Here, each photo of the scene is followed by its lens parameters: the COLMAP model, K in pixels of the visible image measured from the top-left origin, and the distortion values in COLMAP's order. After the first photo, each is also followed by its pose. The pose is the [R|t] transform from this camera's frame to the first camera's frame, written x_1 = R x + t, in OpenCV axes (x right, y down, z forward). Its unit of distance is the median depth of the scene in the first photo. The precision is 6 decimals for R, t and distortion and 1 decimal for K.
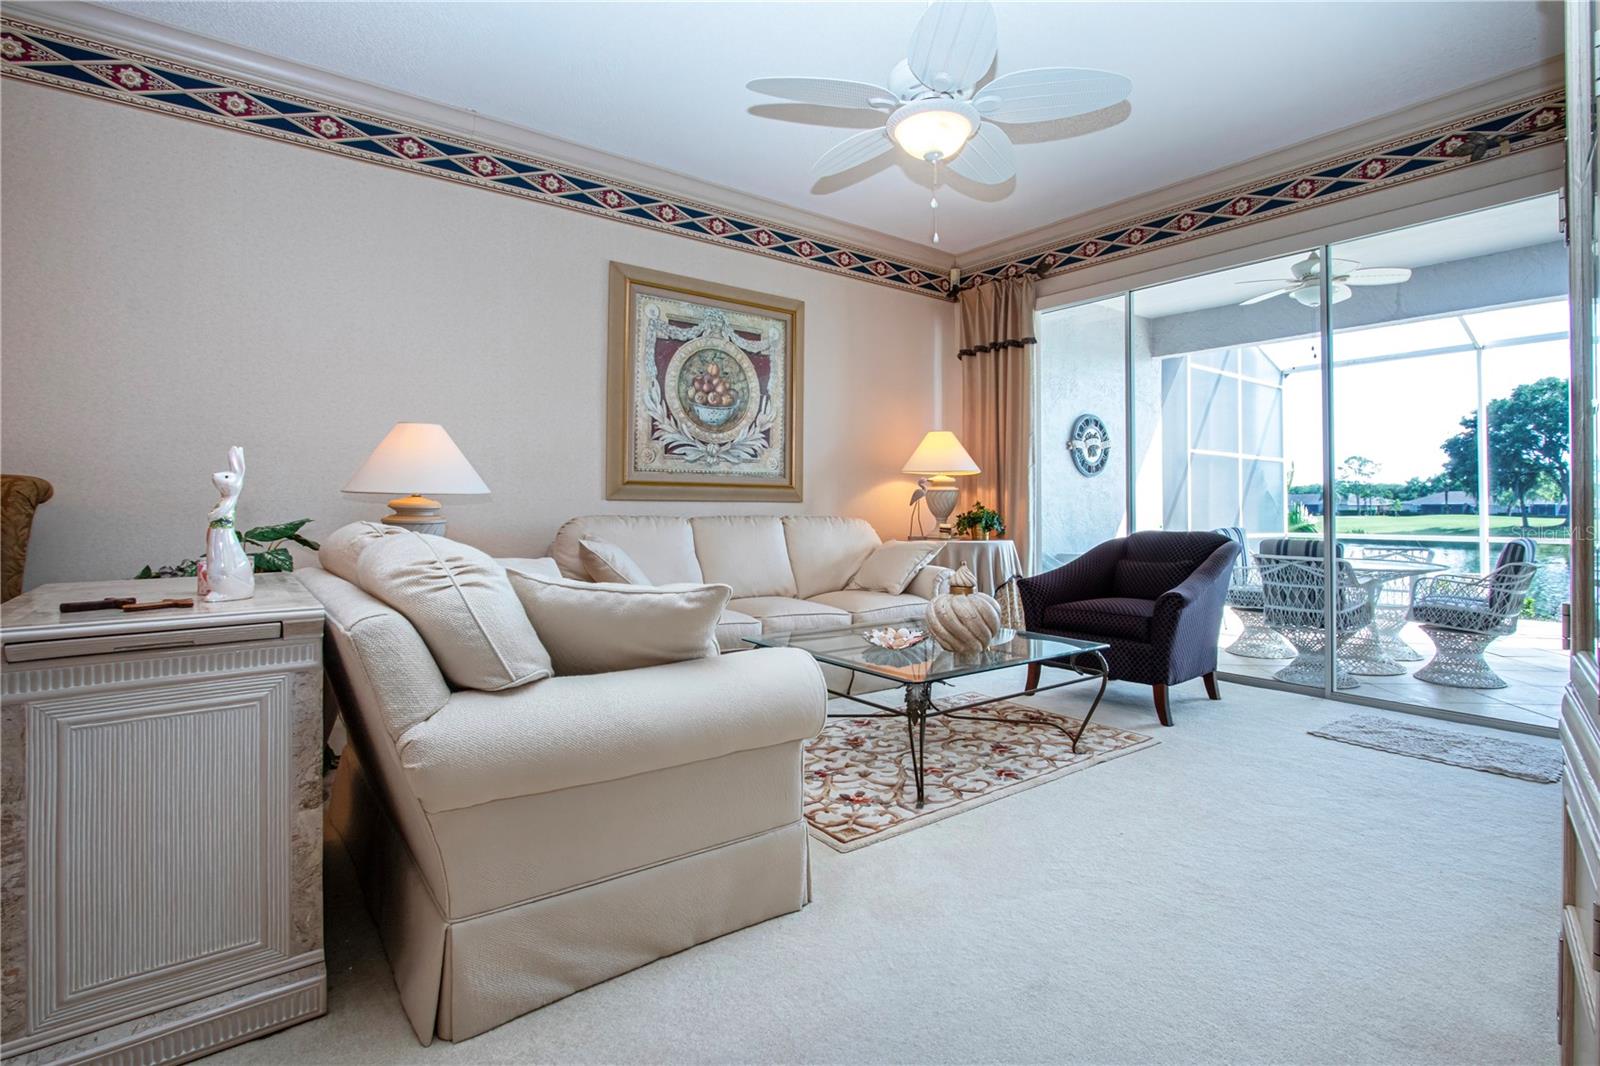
lens RADIAL K [[772.7, 0, 846.2], [0, 772.7, 521.2], [0, 0, 1]] dist [-0.018612, 0.003491]
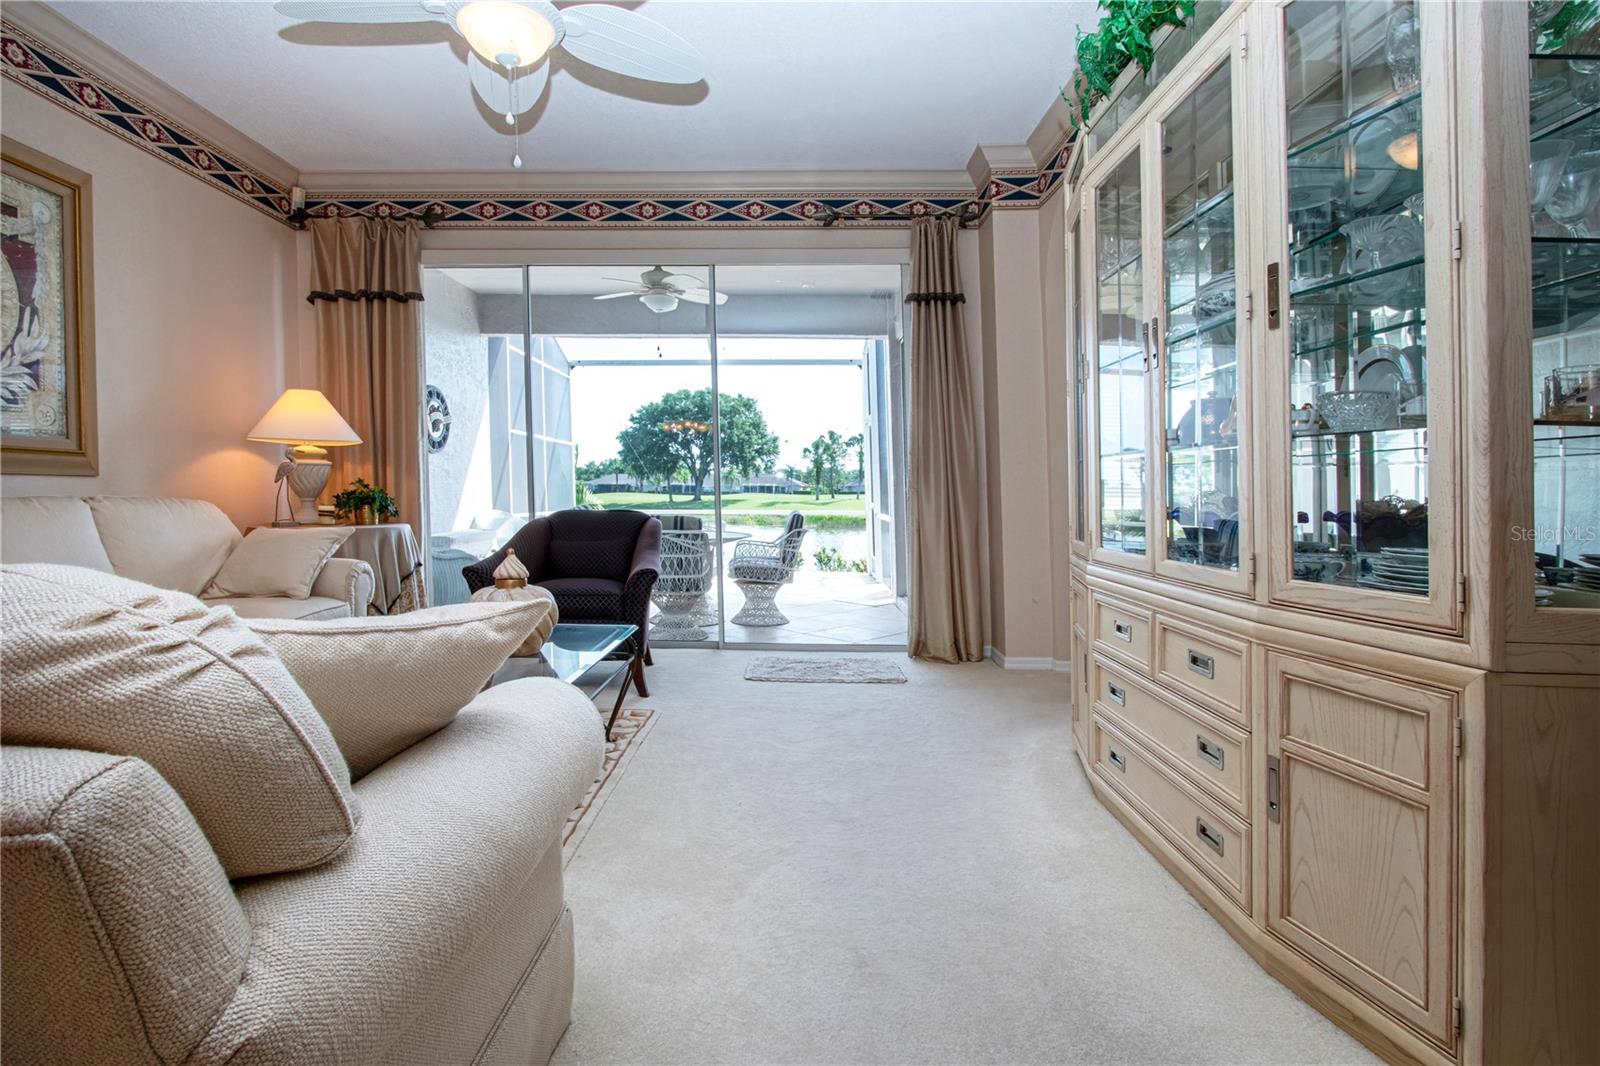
lens RADIAL K [[772.7, 0, 752.5], [0, 772.7, 516.0], [0, 0, 1]] dist [-0.018612, 0.003491]
pose [[0.662622, -0.022416, 0.748619, -0.185911], [0.006397, 0.999685, 0.024271, -0.002531], [-0.748927, -0.011294, 0.662557, 0.139728]]
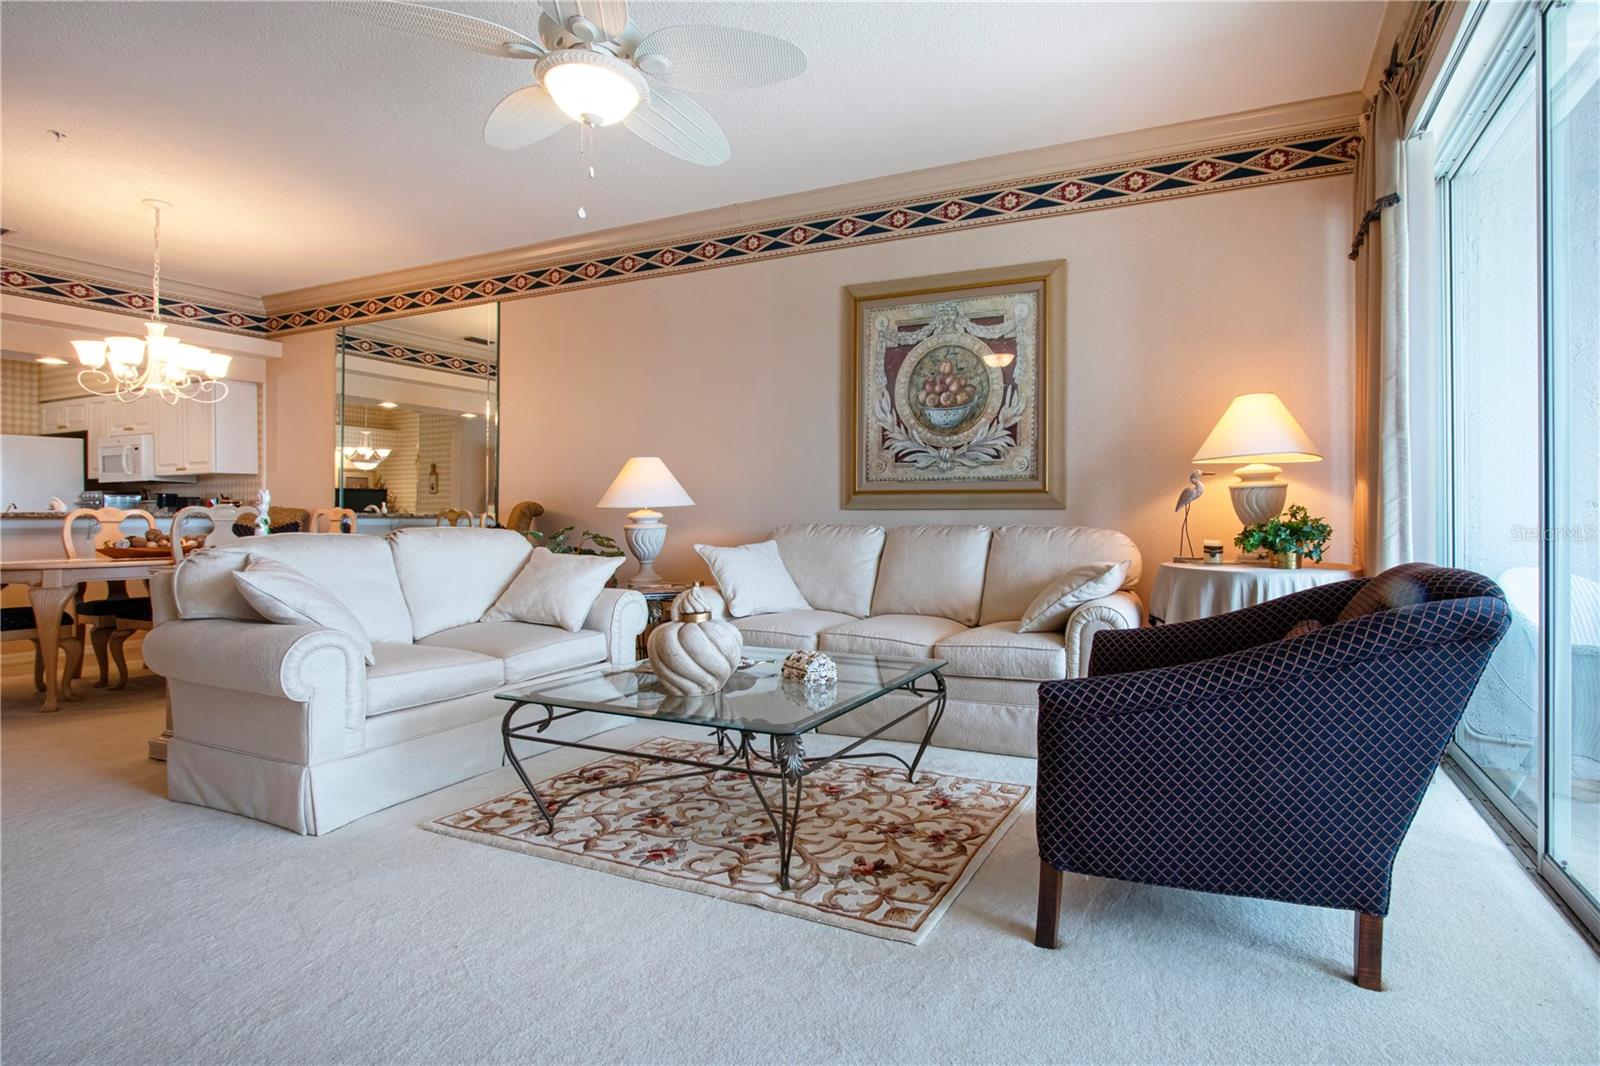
lens RADIAL K [[749.3, 0, 836.7], [0, 749.3, 520.6], [0, 0, 1]] dist [0.016926, 0.000024]
pose [[0.473890, 0.004186, -0.880574, 0.544524], [-0.014430, 0.999891, -0.003012, -0.007460], [0.880466, 0.014134, 0.473899, 0.443705]]
